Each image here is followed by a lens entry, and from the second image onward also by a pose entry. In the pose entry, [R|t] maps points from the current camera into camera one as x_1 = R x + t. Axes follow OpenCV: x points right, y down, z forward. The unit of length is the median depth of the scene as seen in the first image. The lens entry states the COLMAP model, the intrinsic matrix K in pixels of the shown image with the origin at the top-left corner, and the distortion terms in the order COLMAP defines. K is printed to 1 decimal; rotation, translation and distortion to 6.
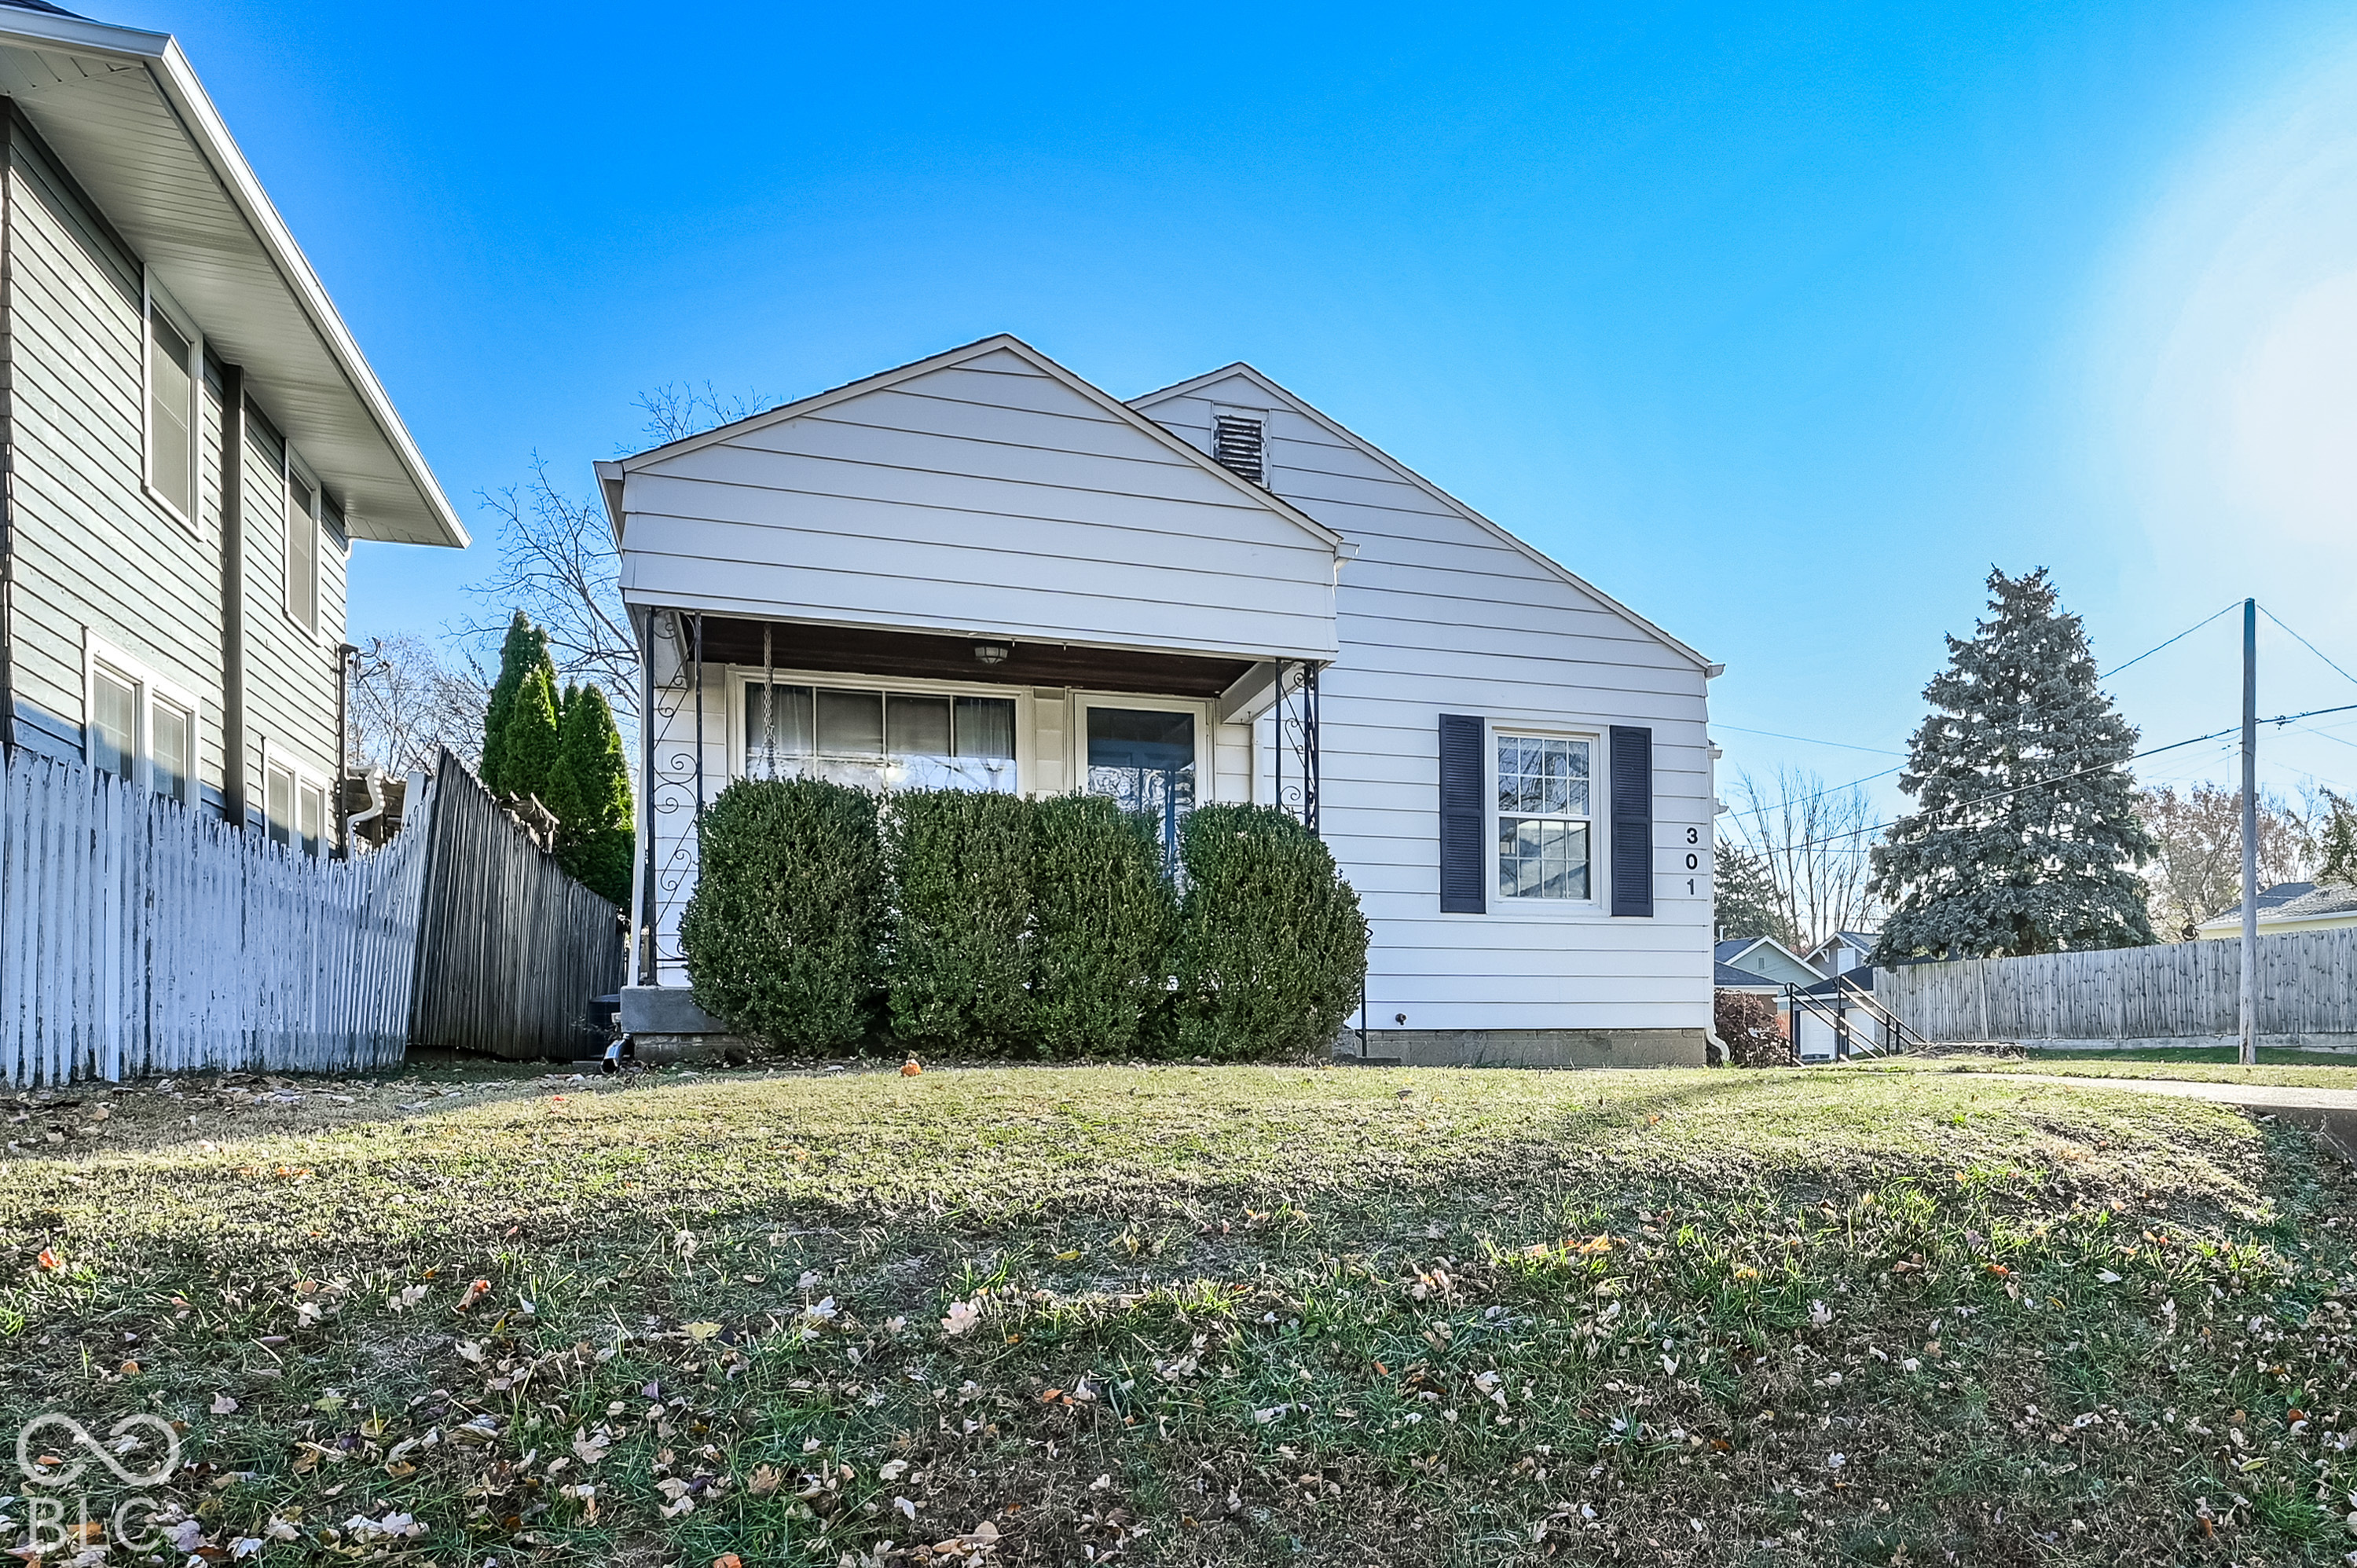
lens RADIAL K [[1285.3, 0, 1123.1], [0, 1285.3, 781.7], [0, 0, 1]] dist [-0.000885, -0.000164]
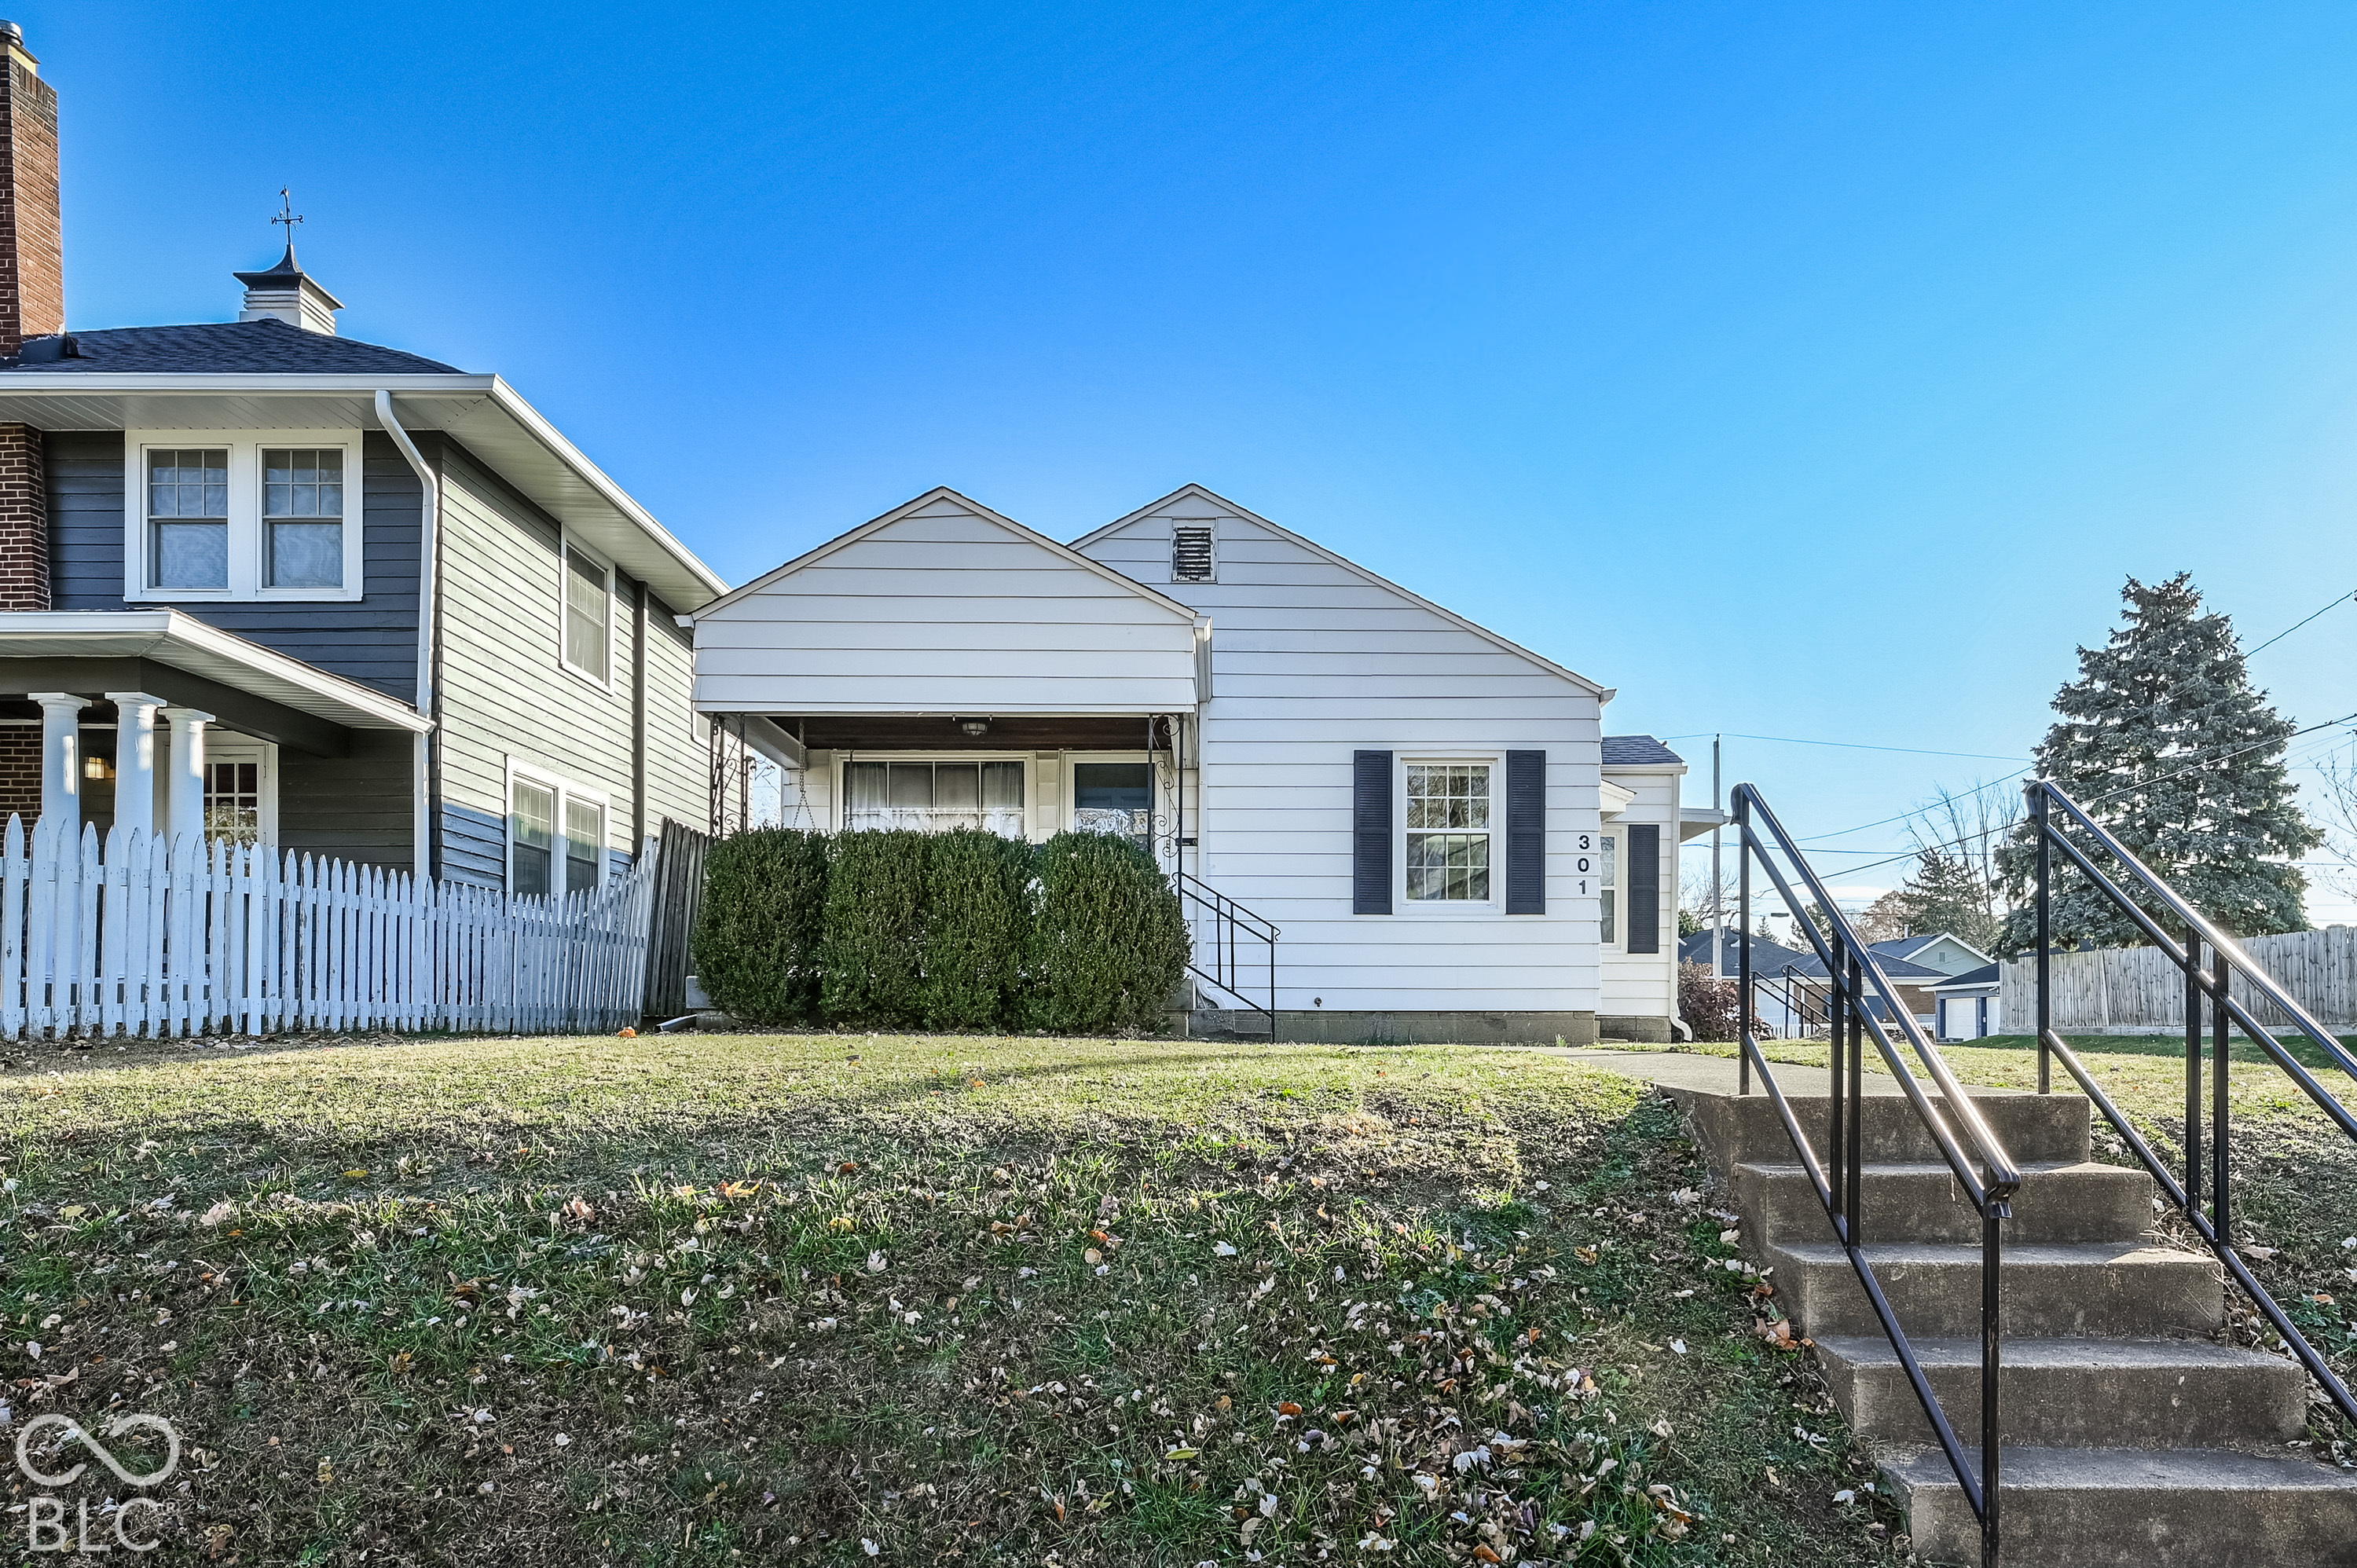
lens RADIAL K [[947.3, 0, 1180.6], [0, 947.3, 840.7], [0, 0, 1]] dist [-0.000046, 0.000046]
pose [[0.961006, -0.042845, -0.273190, 0.328285], [0.045898, 0.998935, 0.004790, 0.020329], [0.272693, -0.017142, 0.961948, 0.096638]]
